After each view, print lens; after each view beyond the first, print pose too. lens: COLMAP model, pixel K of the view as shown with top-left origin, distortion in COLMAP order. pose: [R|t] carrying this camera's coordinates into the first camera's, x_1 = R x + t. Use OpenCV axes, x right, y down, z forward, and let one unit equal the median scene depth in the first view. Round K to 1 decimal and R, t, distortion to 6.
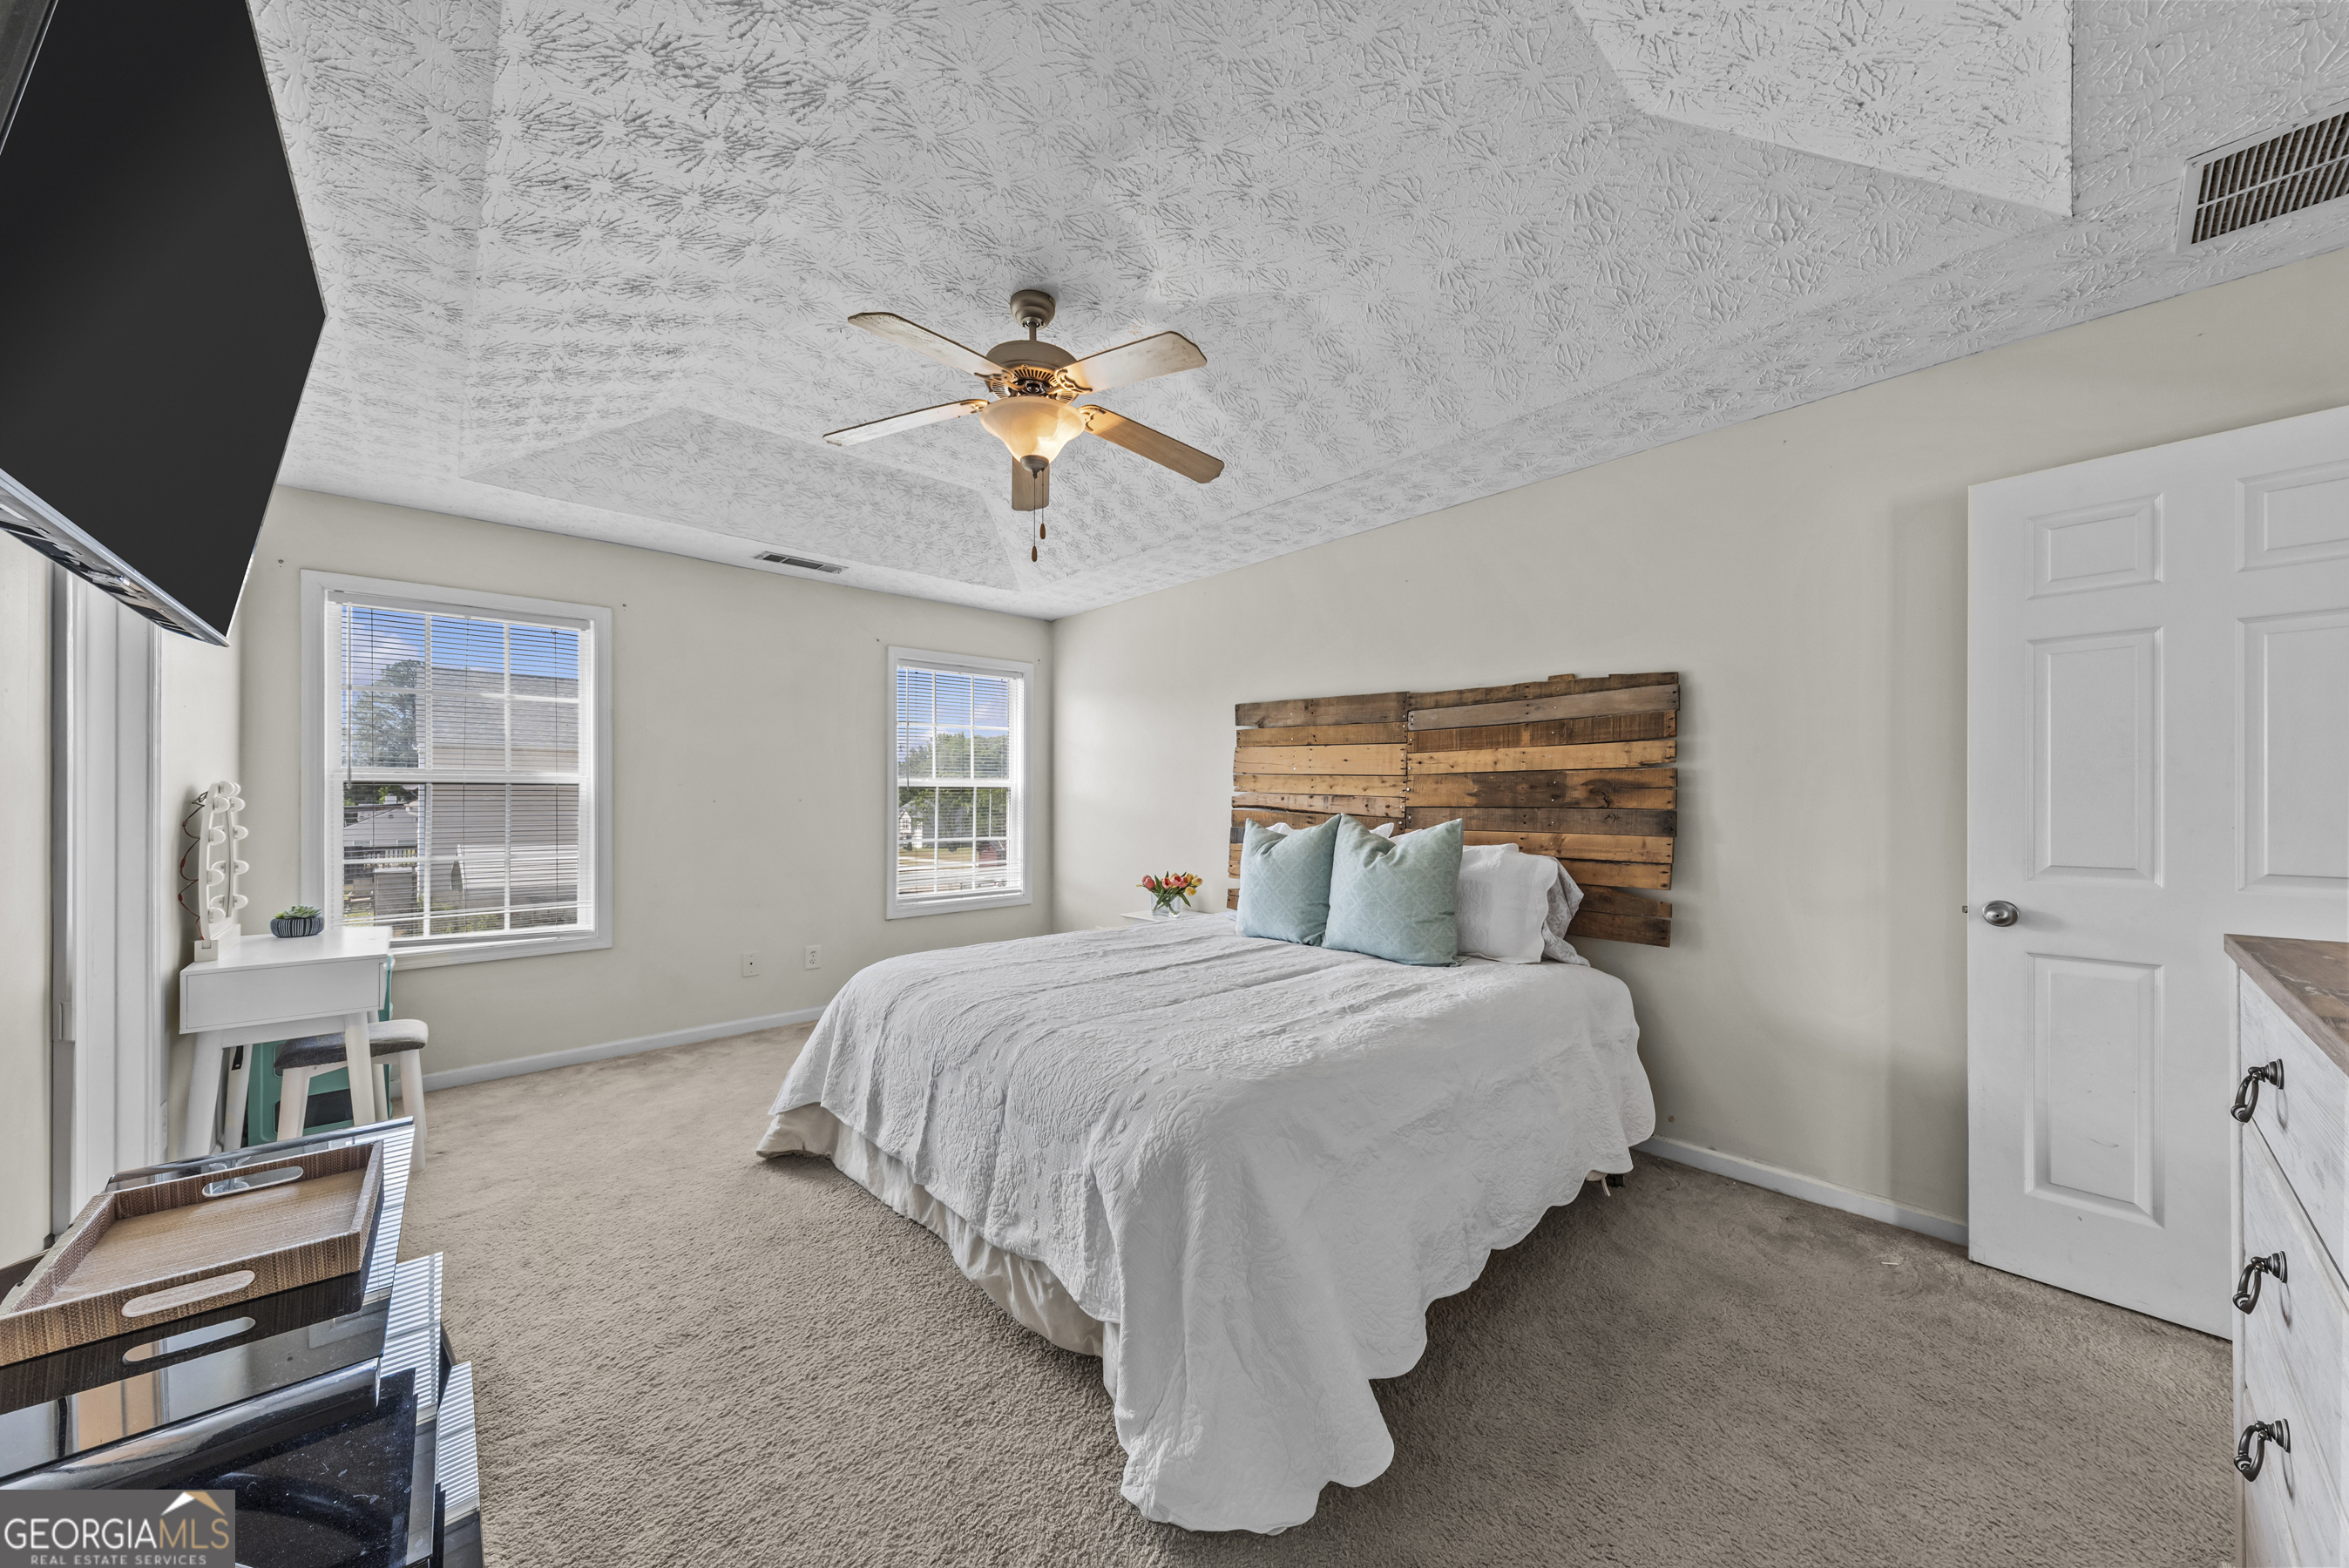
lens RADIAL K [[798.5, 0, 1174.5], [0, 798.5, 784.0], [0, 0, 1]] dist [0.010102, -0.003334]
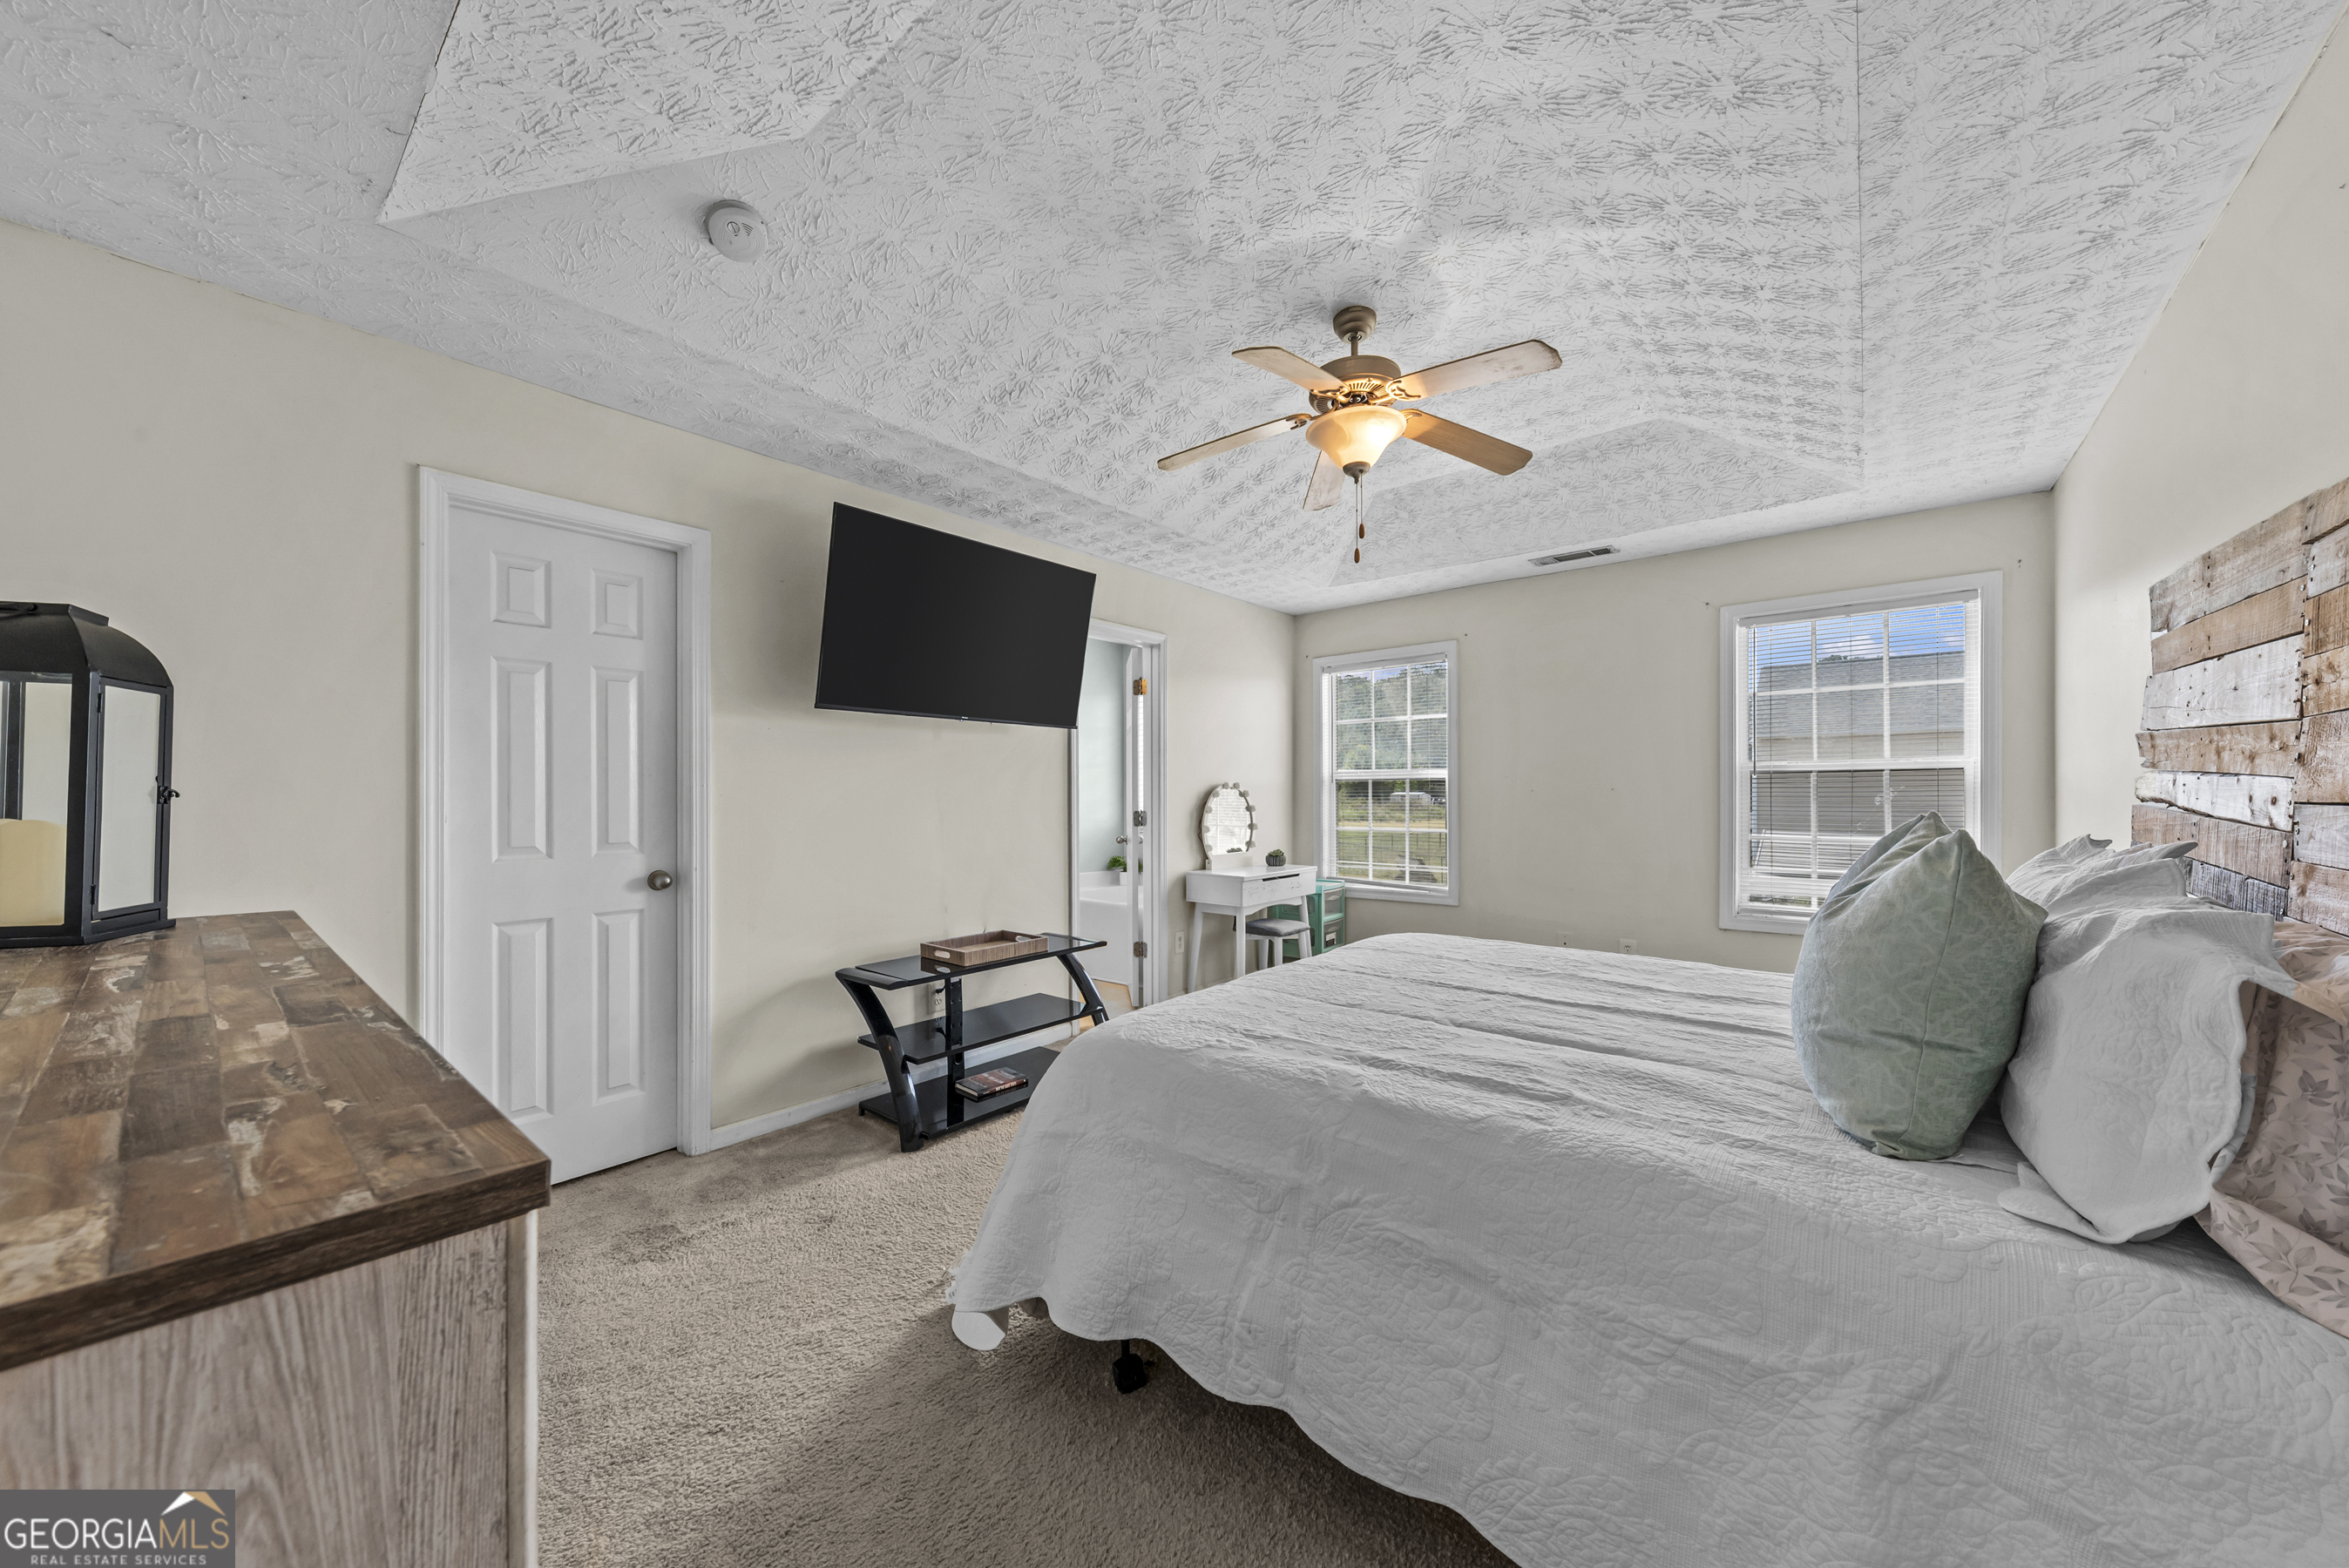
lens RADIAL K [[820.6, 0, 1183.5], [0, 820.6, 771.6], [0, 0, 1]] dist [0.009865, -0.005886]
pose [[0.148072, -0.026456, -0.988623, 0.895738], [0.026842, 0.999381, -0.022724, 0.014180], [0.988612, -0.023172, 0.148690, 0.641849]]
